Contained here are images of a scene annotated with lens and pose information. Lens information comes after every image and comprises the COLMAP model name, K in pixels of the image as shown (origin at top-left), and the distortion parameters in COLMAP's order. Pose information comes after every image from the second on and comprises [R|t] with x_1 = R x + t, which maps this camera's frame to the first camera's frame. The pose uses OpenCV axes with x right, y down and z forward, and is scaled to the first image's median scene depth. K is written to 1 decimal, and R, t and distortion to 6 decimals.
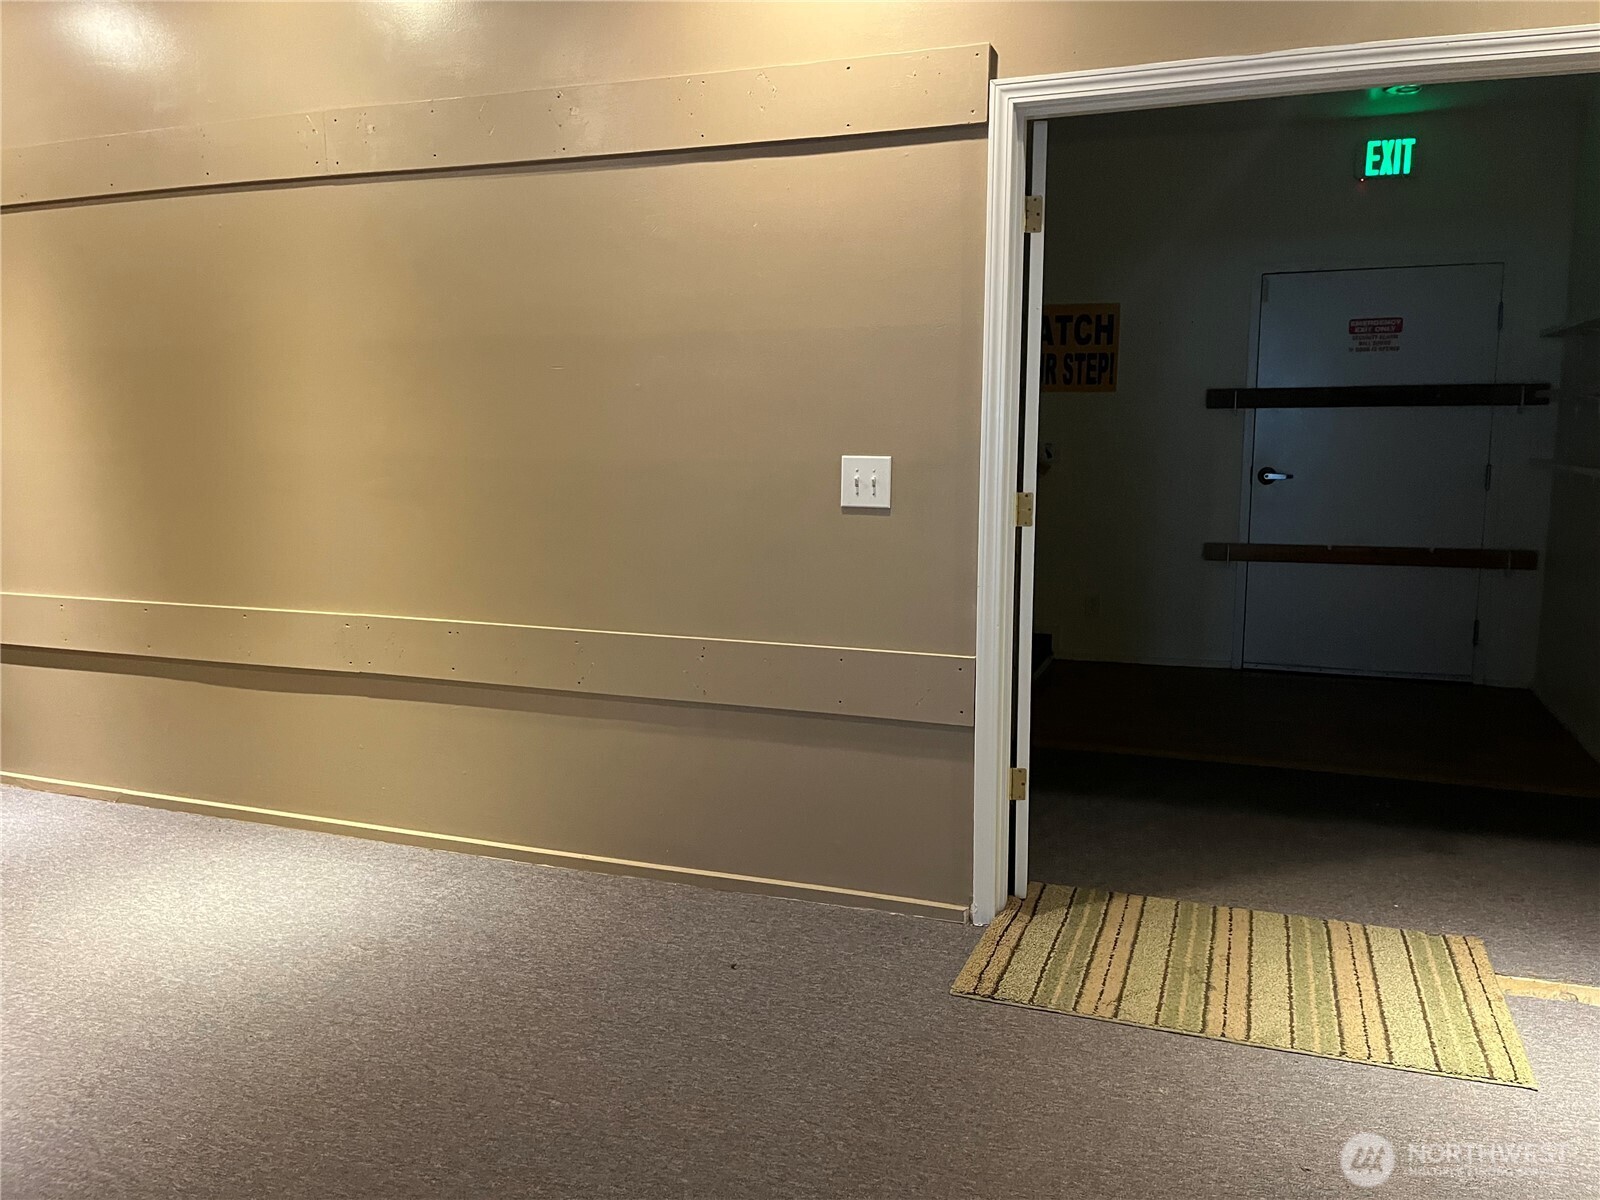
lens RADIAL K [[1162.8, 0, 803.4], [0, 1162.8, 589.1], [0, 0, 1]] dist [-0.005270, -0.008484]
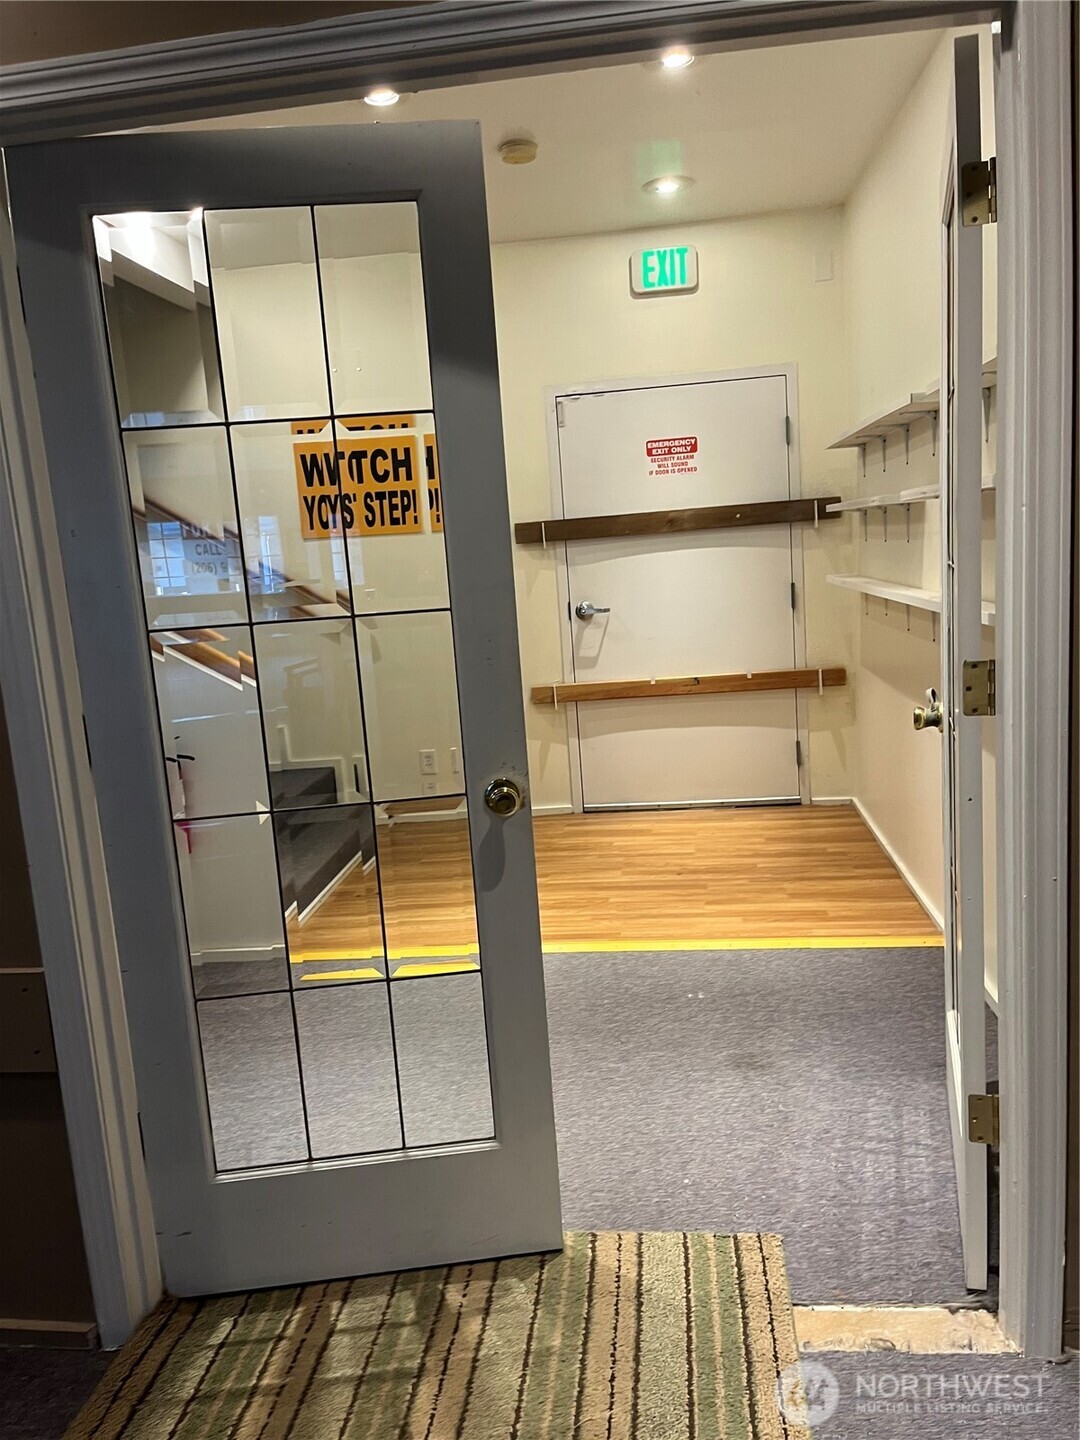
lens RADIAL K [[1046.5, 0, 543.1], [0, 1046.5, 724.2], [0, 0, 1]] dist [-0.005270, -0.008484]
pose [[0.963741, -0.107783, 0.244101, 0.158188], [0.103633, 0.994169, 0.029818, -0.036910], [-0.245892, -0.003440, 0.969291, 0.193607]]
